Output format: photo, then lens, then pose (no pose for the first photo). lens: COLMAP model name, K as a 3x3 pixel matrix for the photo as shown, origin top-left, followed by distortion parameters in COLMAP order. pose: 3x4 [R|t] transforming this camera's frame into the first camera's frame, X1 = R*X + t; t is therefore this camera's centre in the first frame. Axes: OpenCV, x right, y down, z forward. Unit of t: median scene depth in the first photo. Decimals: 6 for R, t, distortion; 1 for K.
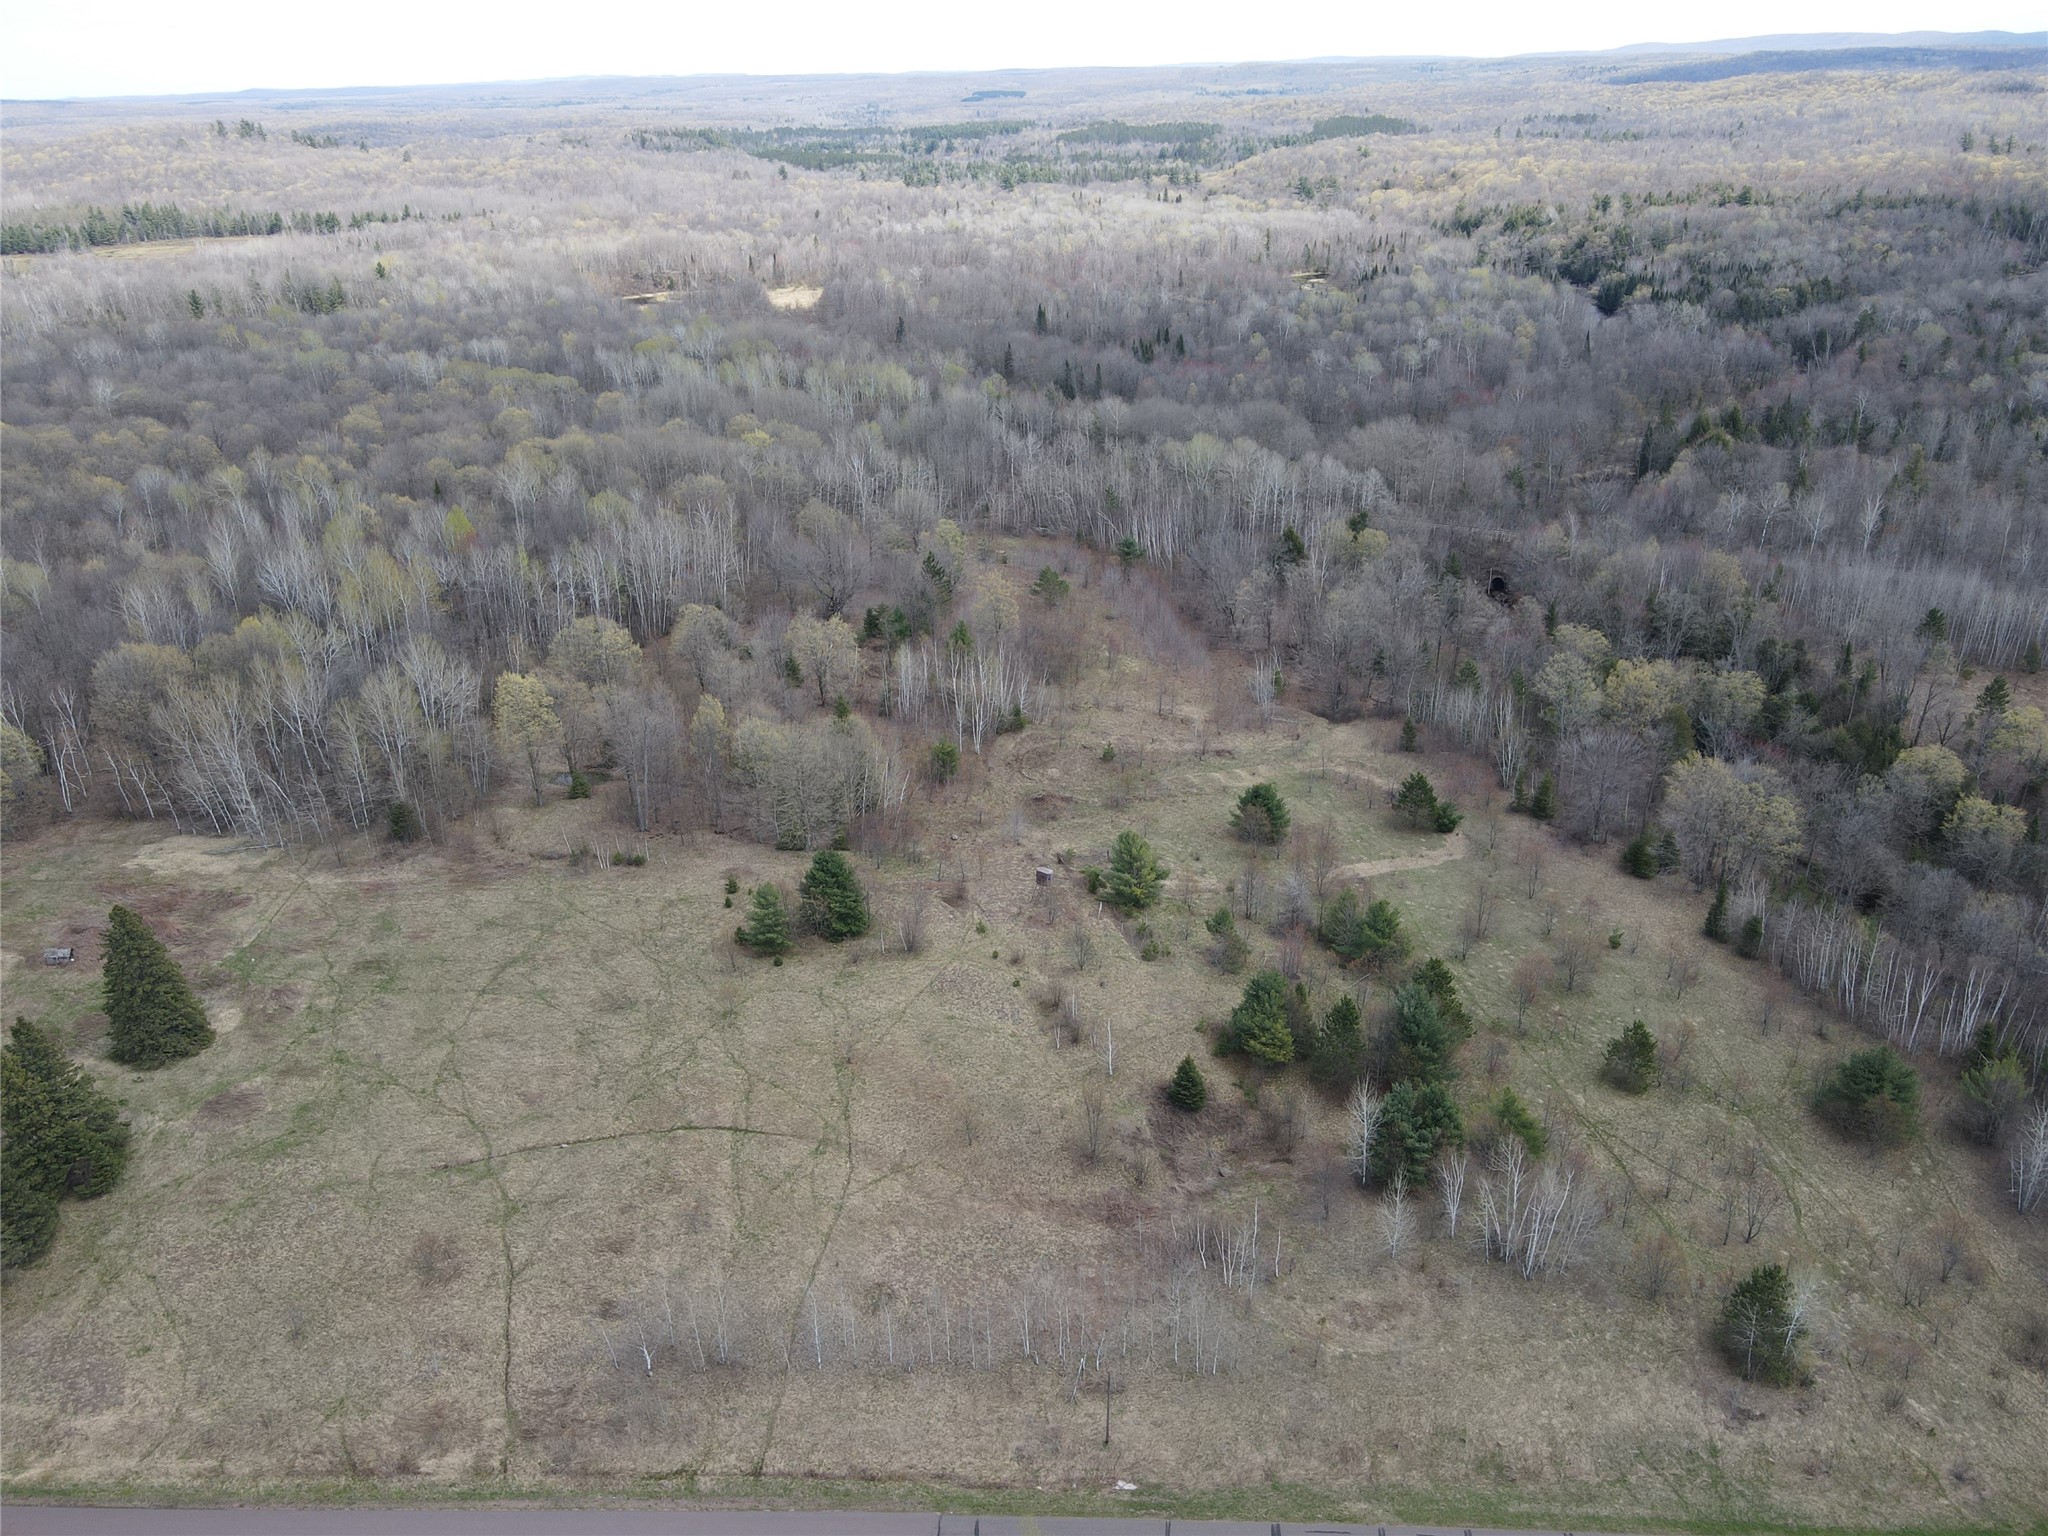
lens RADIAL K [[1507.2, 0, 1021.6], [0, 1507.2, 765.3], [0, 0, 1]] dist [0.006327, 0.013665]
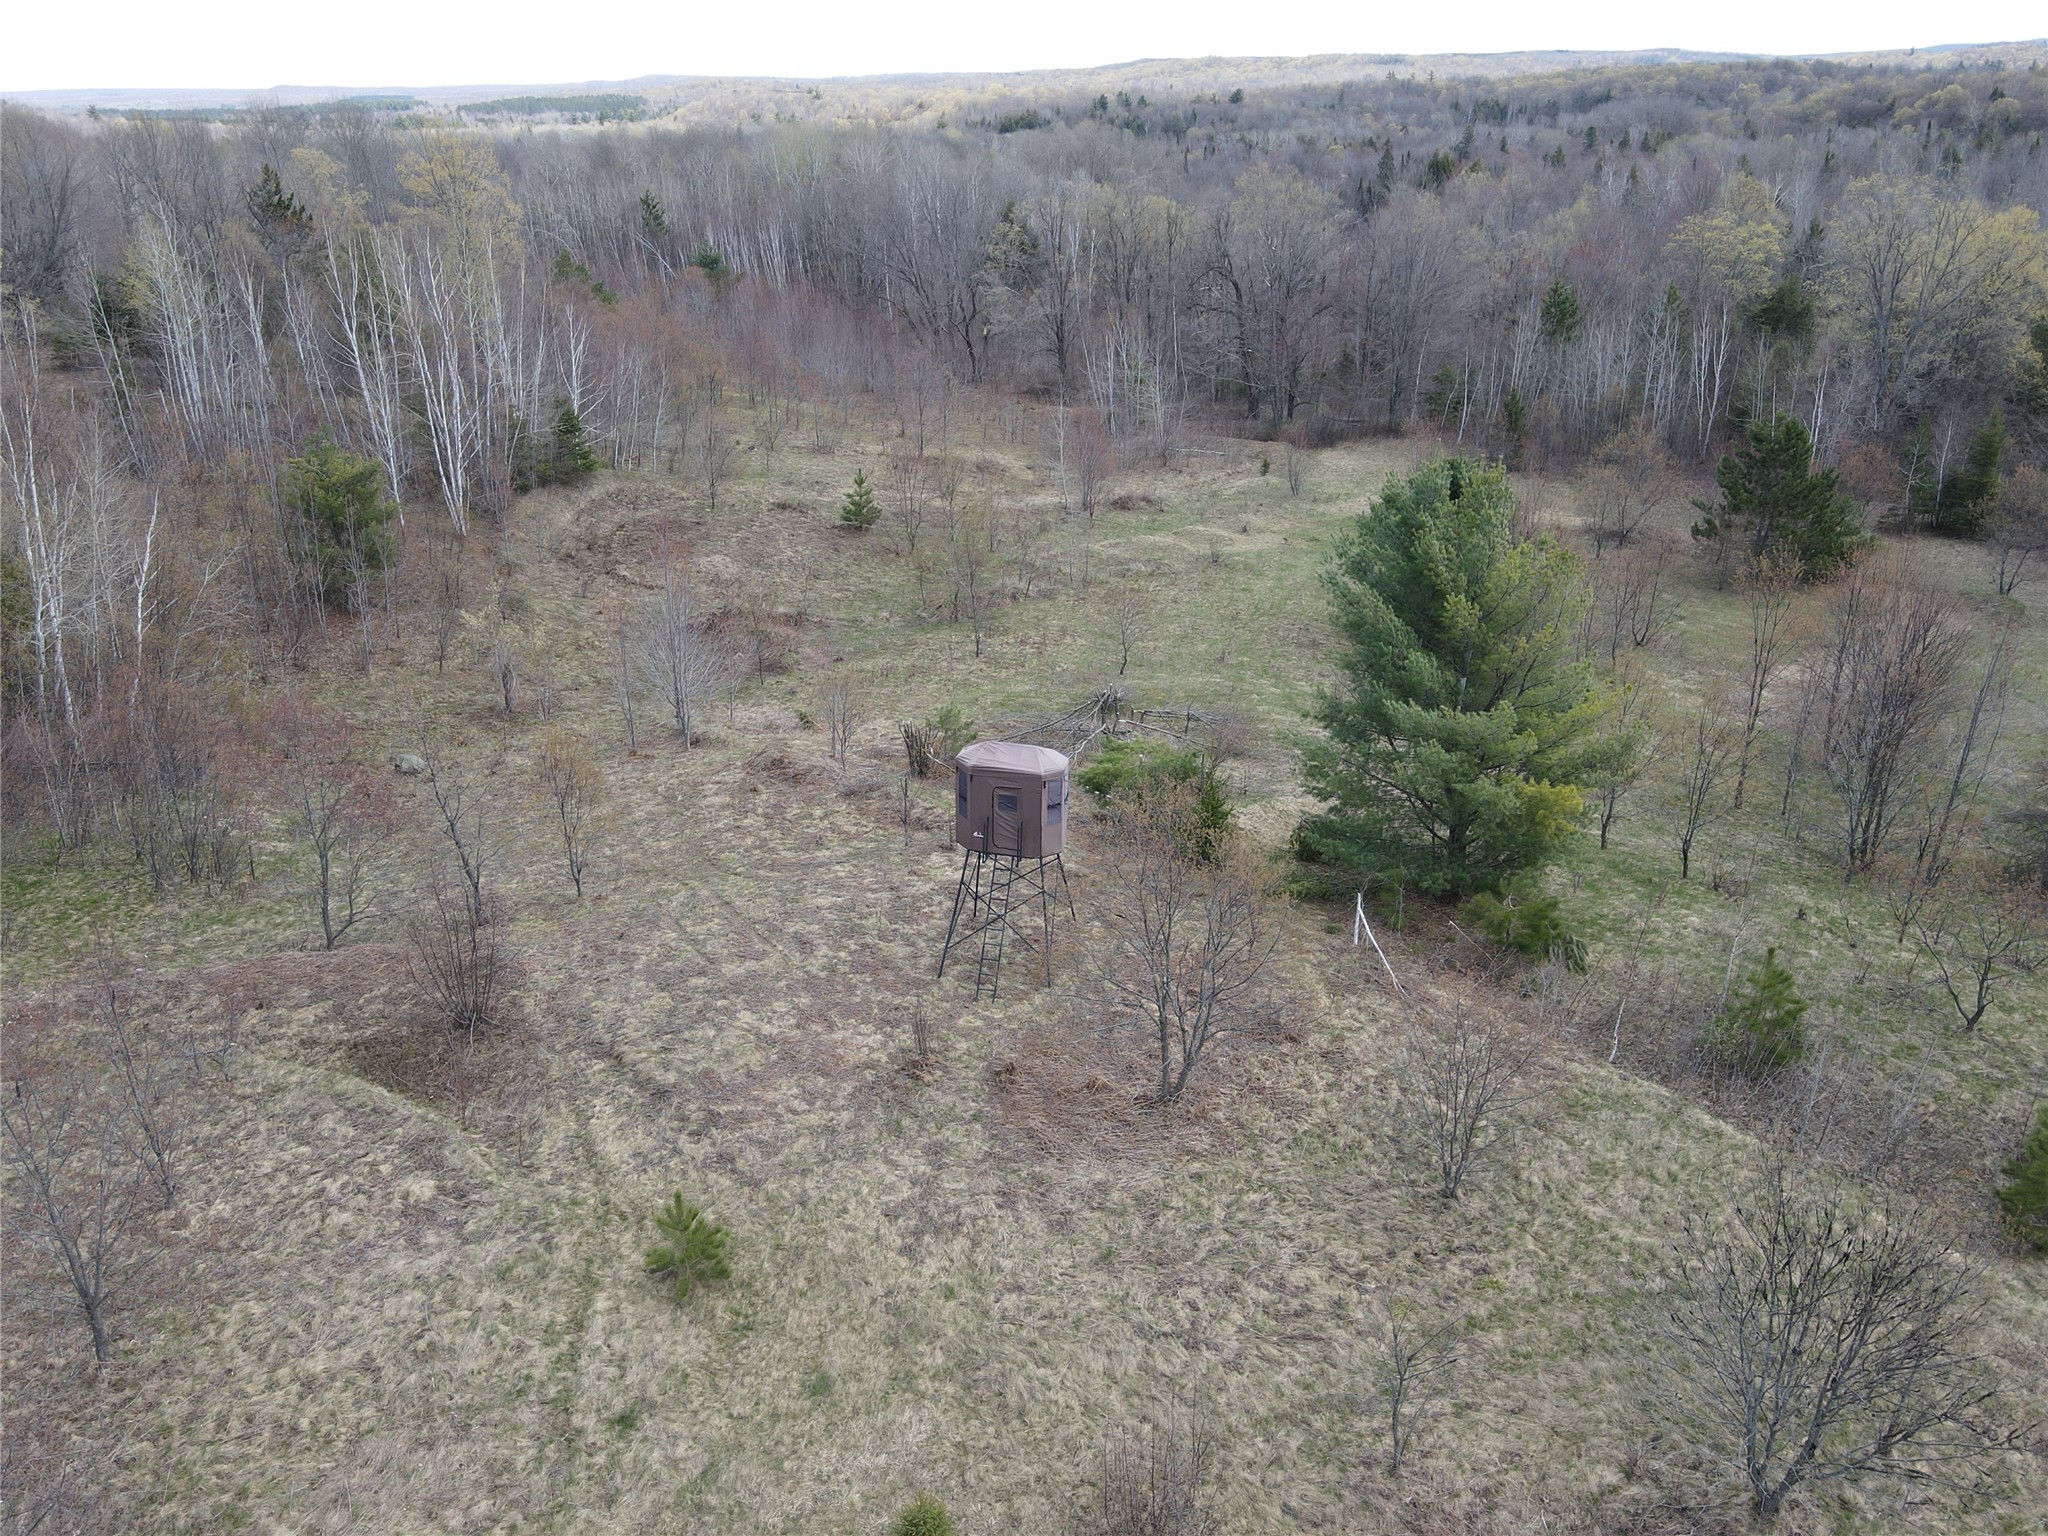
lens RADIAL K [[1485.6, 0, 1022.5], [0, 1485.6, 812.5], [0, 0, 1]] dist [0.007140, 0.005136]
pose [[0.937022, -0.143794, 0.318297, -0.012299], [0.140005, 0.989536, 0.034880, 0.025410], [-0.319982, 0.011880, 0.947349, 0.309375]]
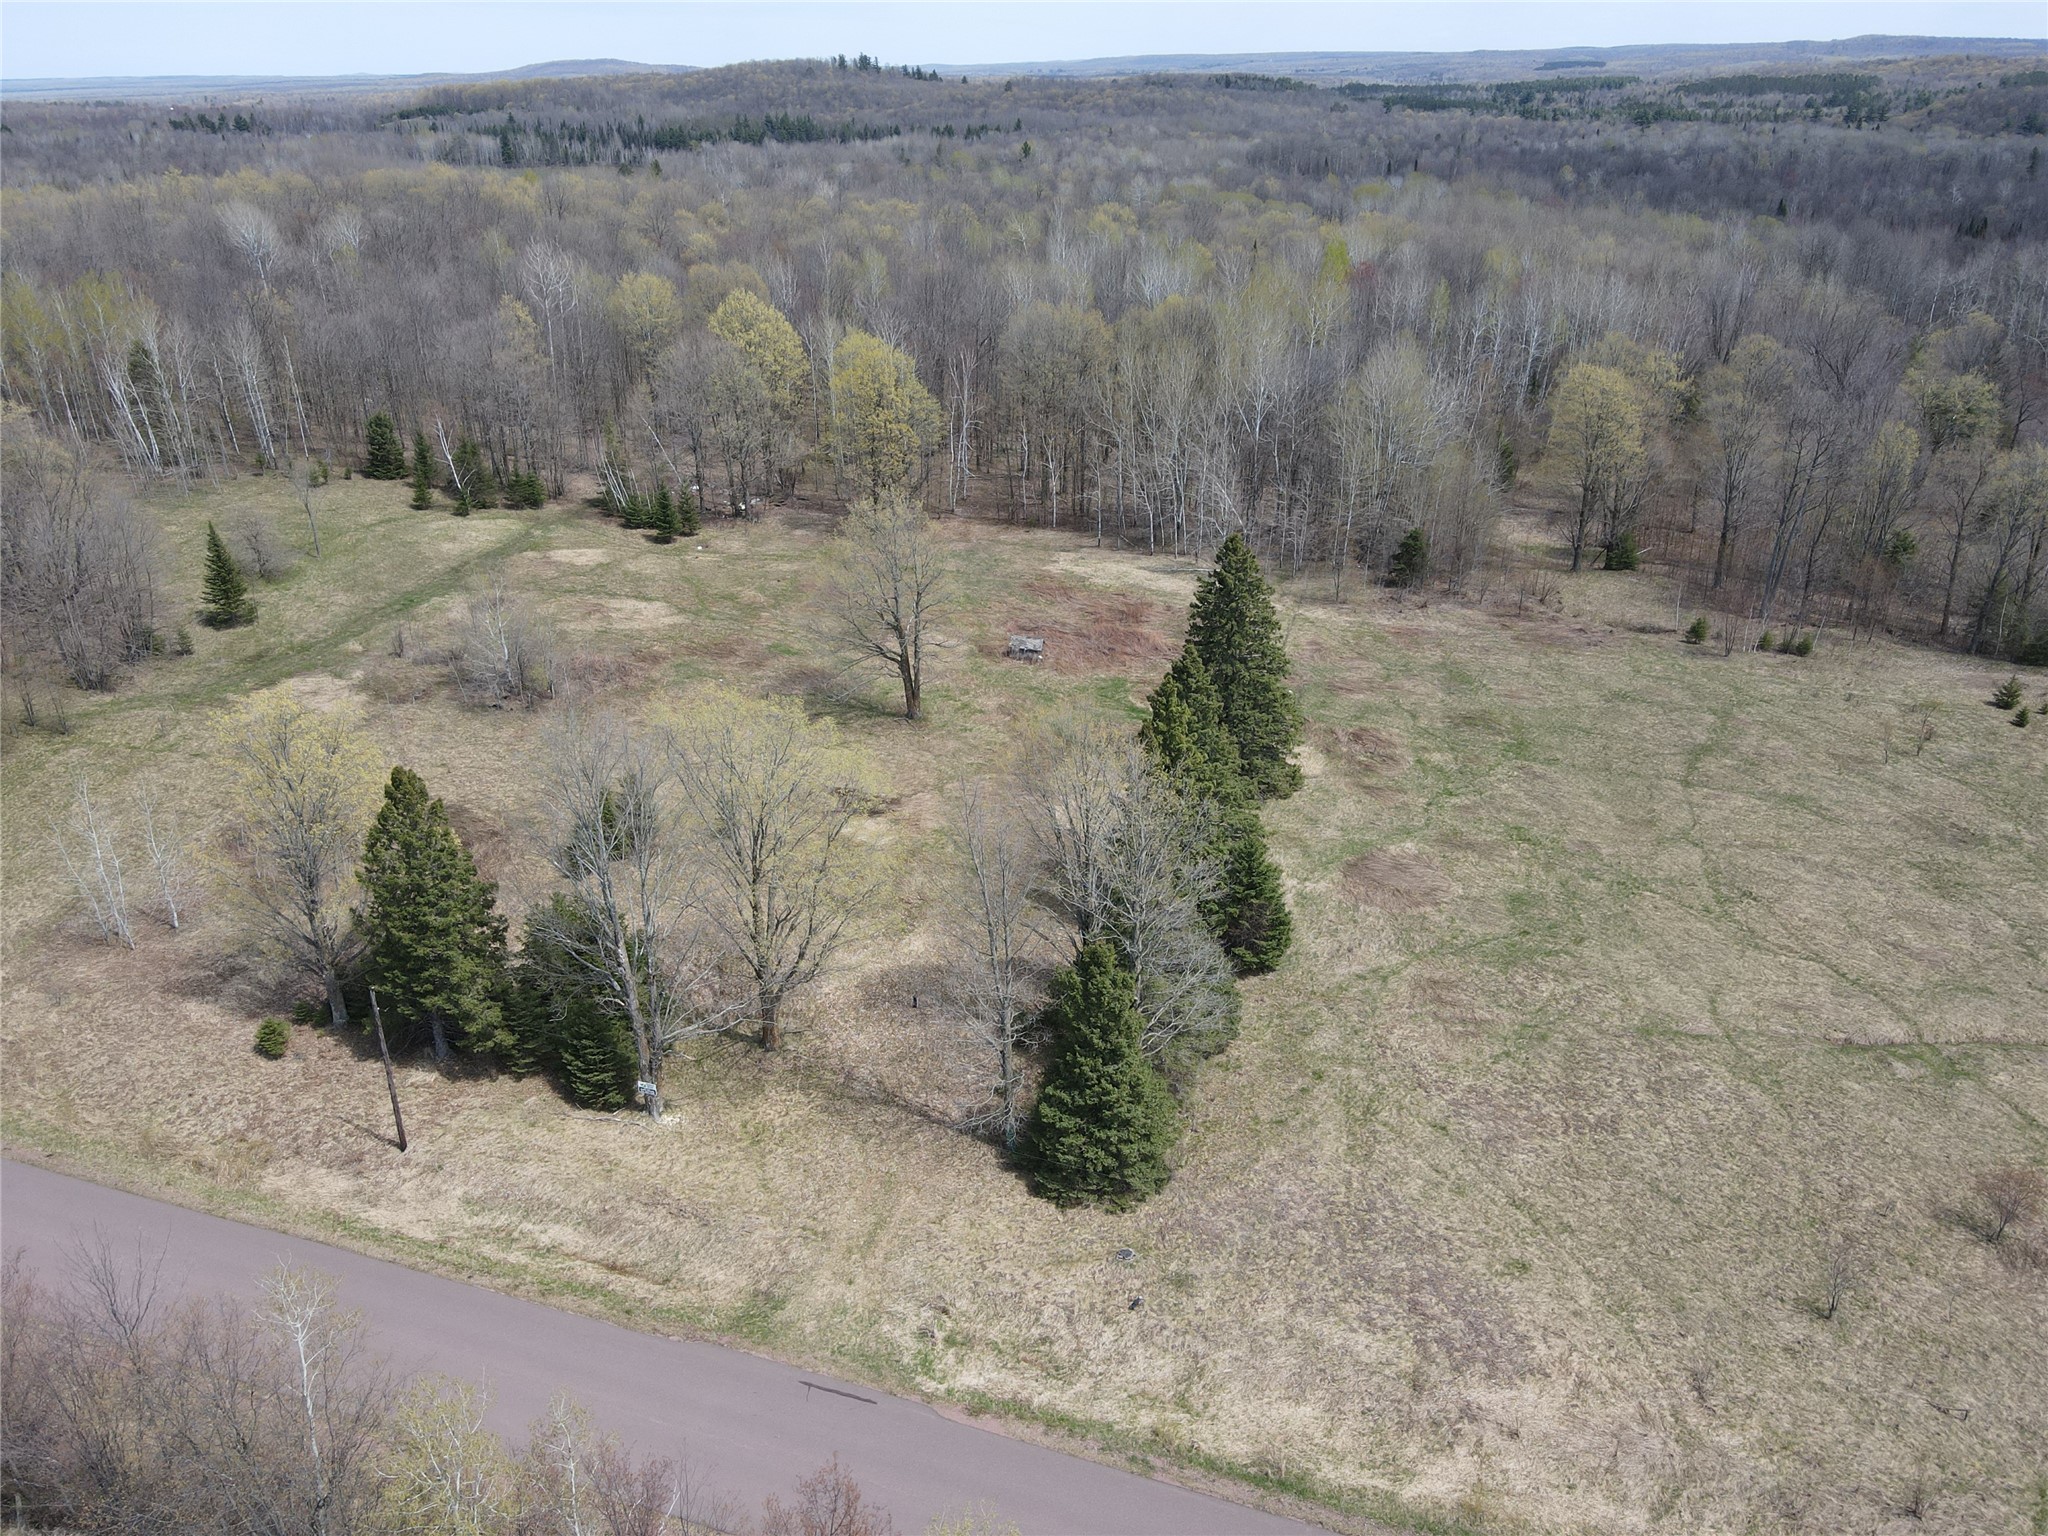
lens RADIAL K [[1507.2, 0, 1021.6], [0, 1507.2, 765.3], [0, 0, 1]] dist [0.006327, 0.013665]
pose [[0.949194, 0.142228, -0.280716, -0.146804], [-0.140037, 0.989751, 0.027957, 0.054440], [0.281815, 0.012774, 0.959384, 0.111238]]
